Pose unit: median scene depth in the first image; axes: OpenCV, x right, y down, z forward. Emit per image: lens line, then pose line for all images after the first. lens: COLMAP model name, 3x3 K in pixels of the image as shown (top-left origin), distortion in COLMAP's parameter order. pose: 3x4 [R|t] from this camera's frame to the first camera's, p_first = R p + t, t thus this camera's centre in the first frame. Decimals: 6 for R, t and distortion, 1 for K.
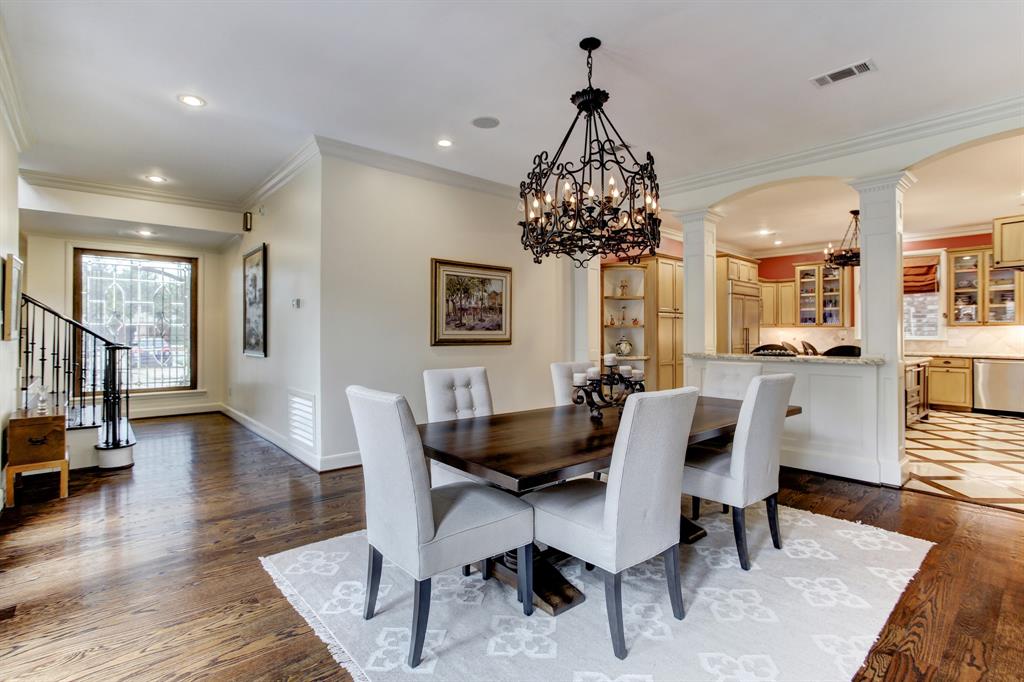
lens RADIAL K [[497.0, 0, 495.2], [0, 497.0, 324.6], [0, 0, 1]] dist [-0.039173, 0.008780]
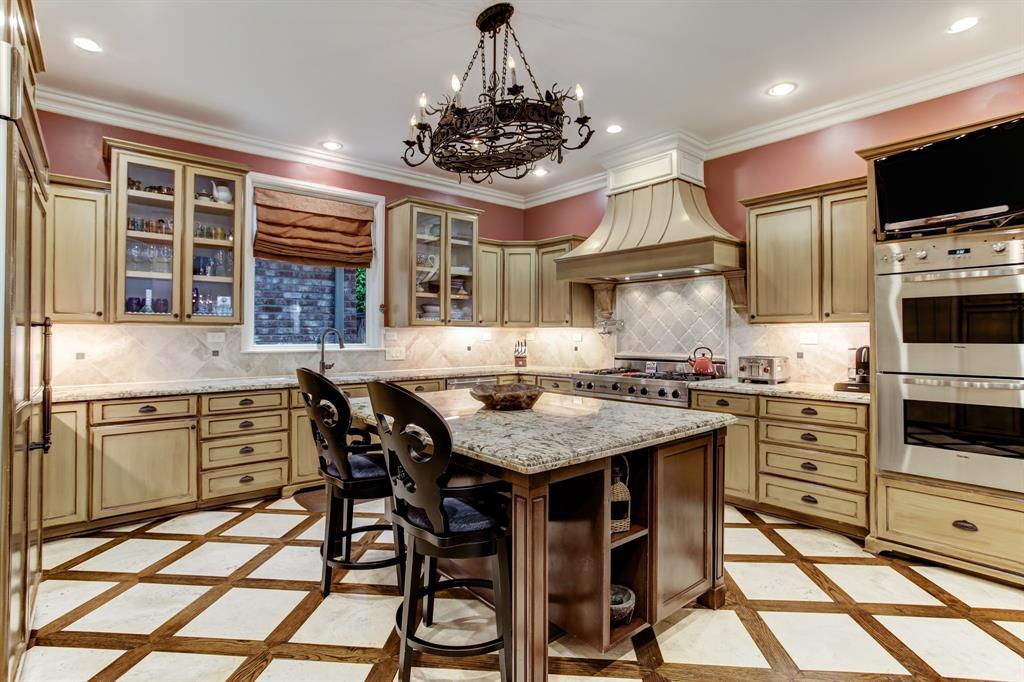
lens RADIAL K [[497.0, 0, 499.4], [0, 497.0, 335.9], [0, 0, 1]] dist [-0.039173, 0.008780]
pose [[0.021293, -0.006810, 0.999750, 0.286551], [-0.016532, 0.999838, 0.007163, 0.007506], [-0.999637, -0.016680, 0.021177, 0.752374]]
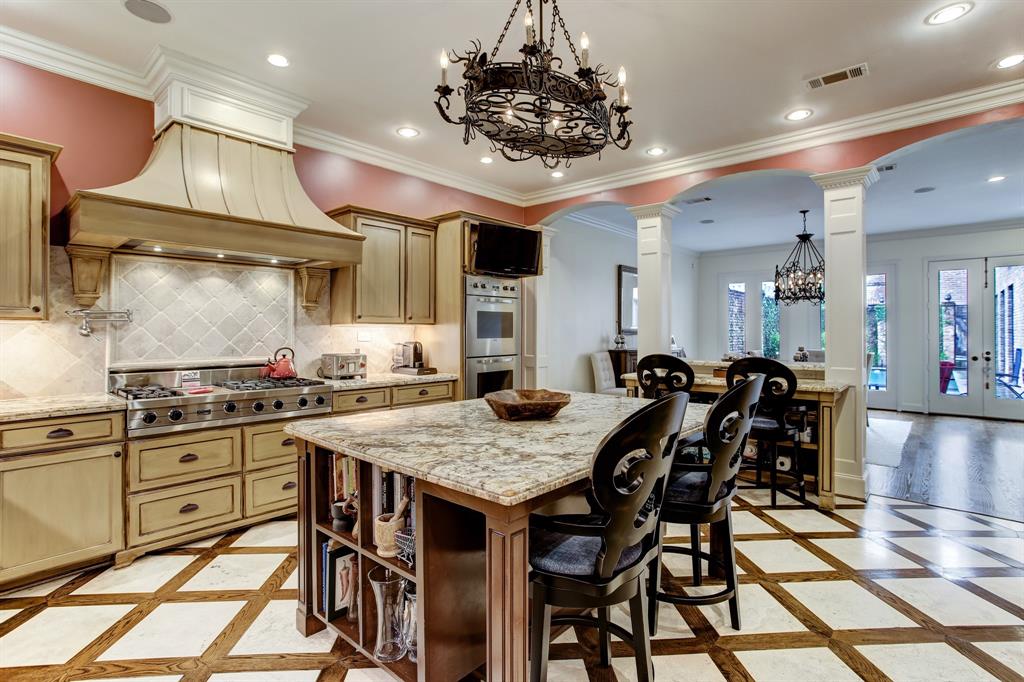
lens RADIAL K [[497.0, 0, 522.5], [0, 497.0, 336.2], [0, 0, 1]] dist [-0.039173, 0.008780]
pose [[-0.989473, -0.003748, -0.144671, 0.613117], [-0.002663, 0.999967, -0.007697, 0.011252], [0.144695, -0.007230, -0.989450, 1.006833]]
